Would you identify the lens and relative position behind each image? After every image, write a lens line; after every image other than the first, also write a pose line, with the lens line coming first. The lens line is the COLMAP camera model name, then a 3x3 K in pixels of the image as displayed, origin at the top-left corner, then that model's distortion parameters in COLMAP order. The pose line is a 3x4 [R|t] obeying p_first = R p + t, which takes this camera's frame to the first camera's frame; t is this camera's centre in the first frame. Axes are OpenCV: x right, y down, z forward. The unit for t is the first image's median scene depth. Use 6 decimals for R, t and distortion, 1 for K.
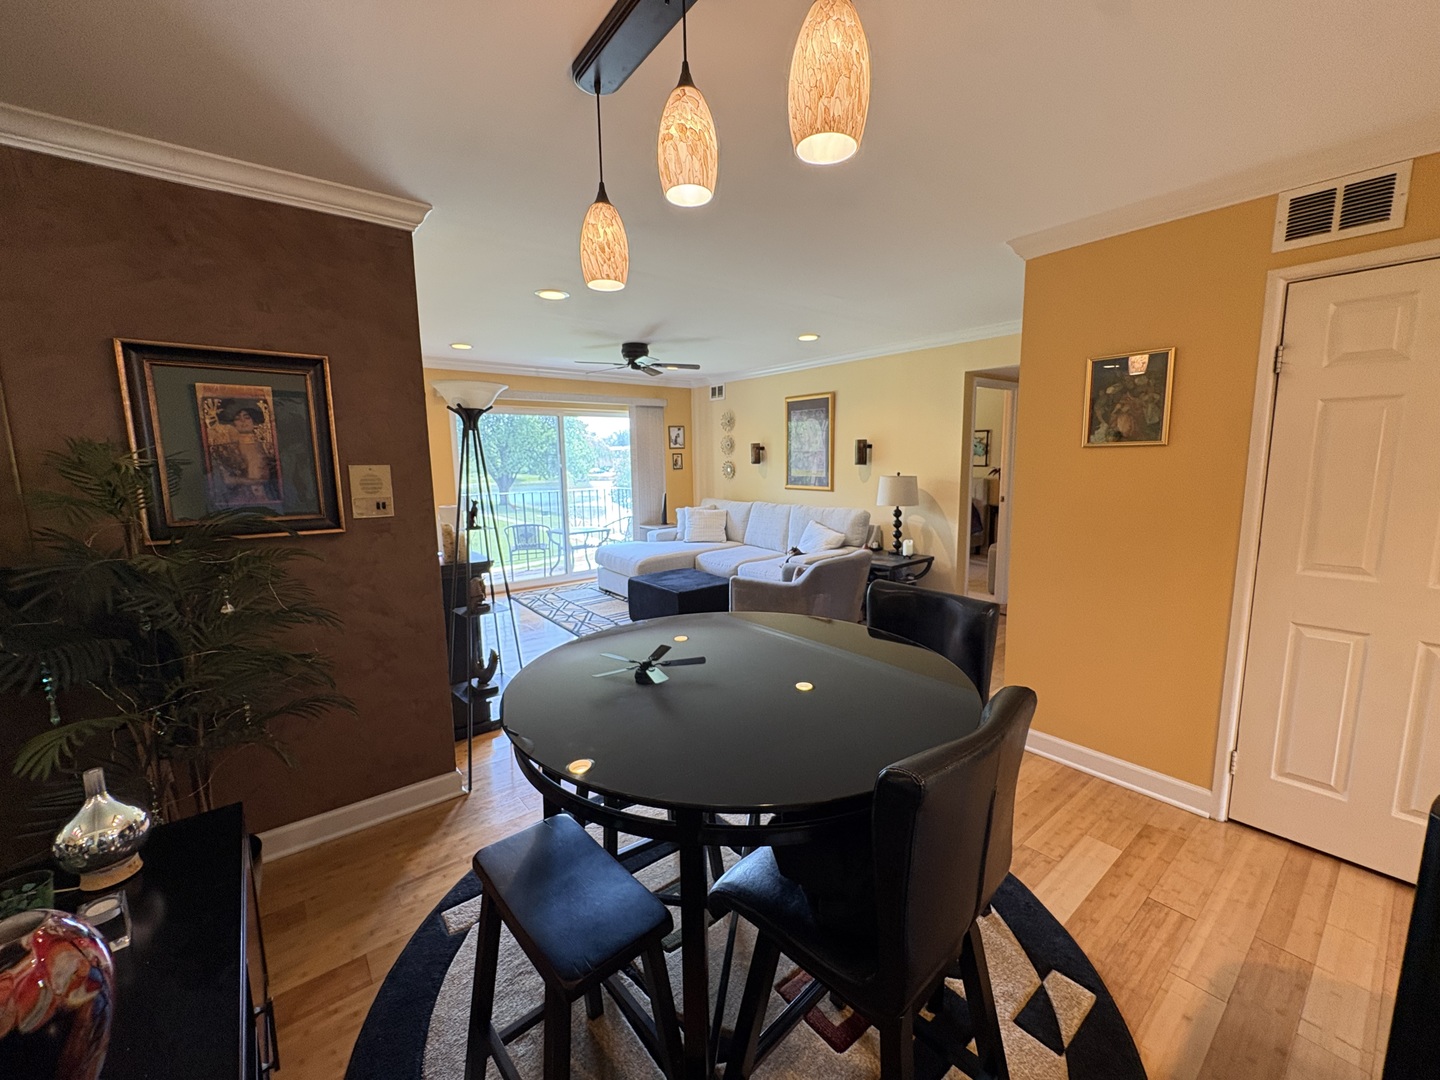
lens RADIAL K [[579.3, 0, 720.0], [0, 579.3, 540.0], [0, 0, 1]] dist [0.002479, 0.000145]
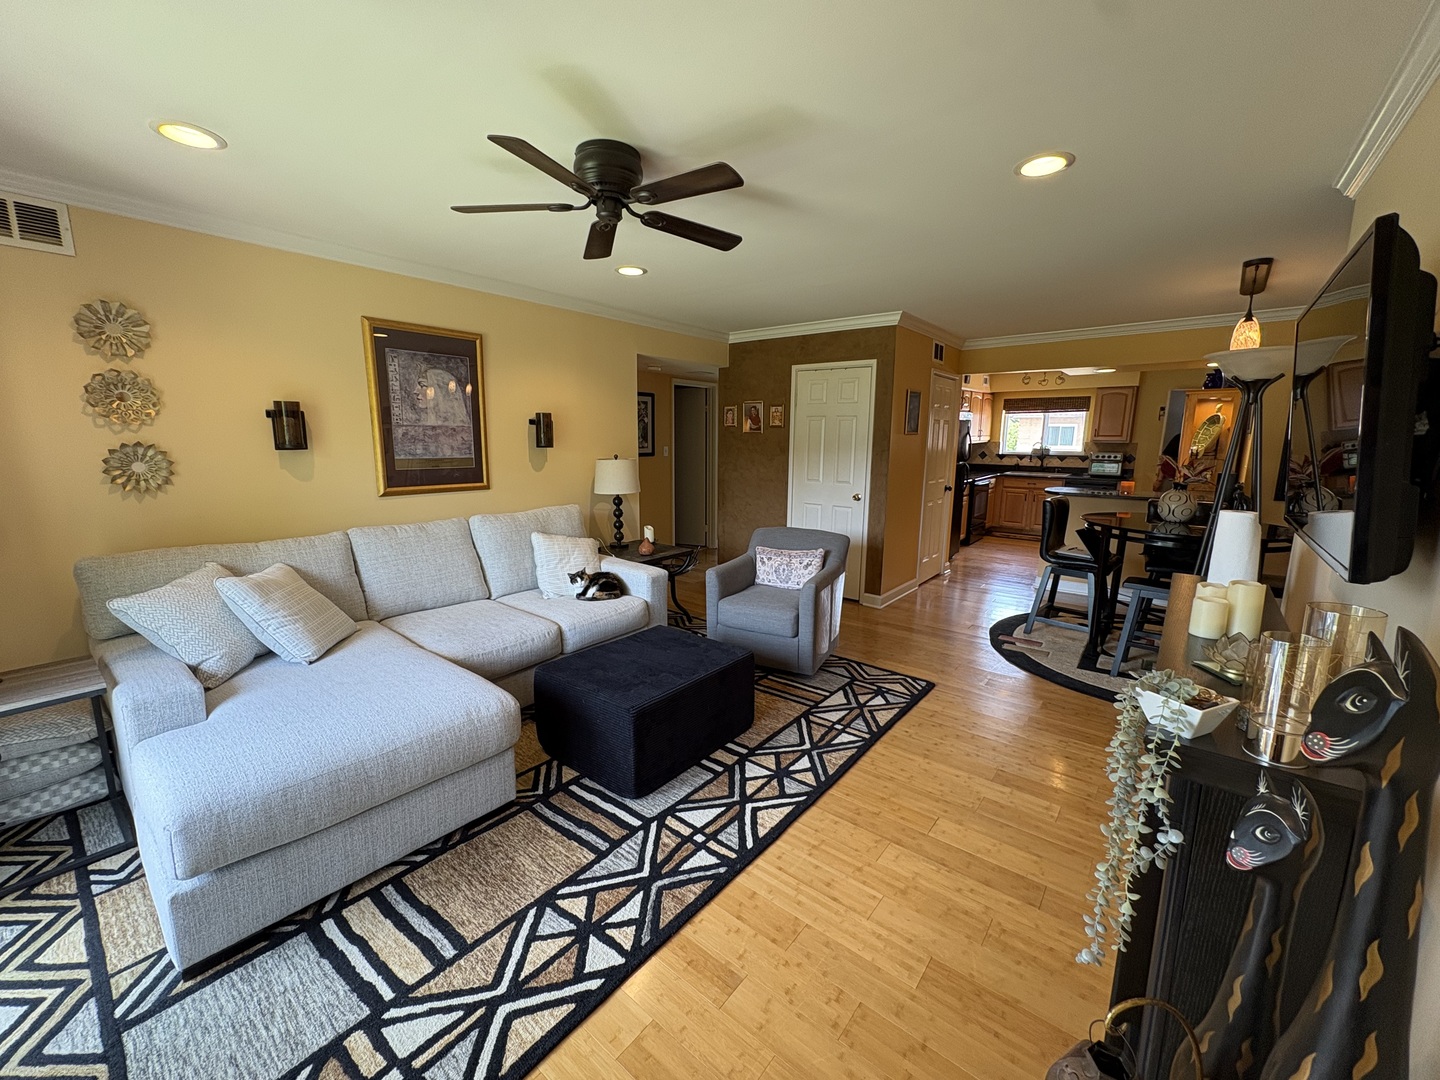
lens RADIAL K [[579.3, 0, 720.0], [0, 579.3, 540.0], [0, 0, 1]] dist [0.002479, 0.000145]
pose [[-0.211701, -0.160829, 0.964011, -0.504259], [0.134071, 0.972263, 0.191648, -0.118545], [-0.968095, 0.169818, -0.184266, 0.878193]]
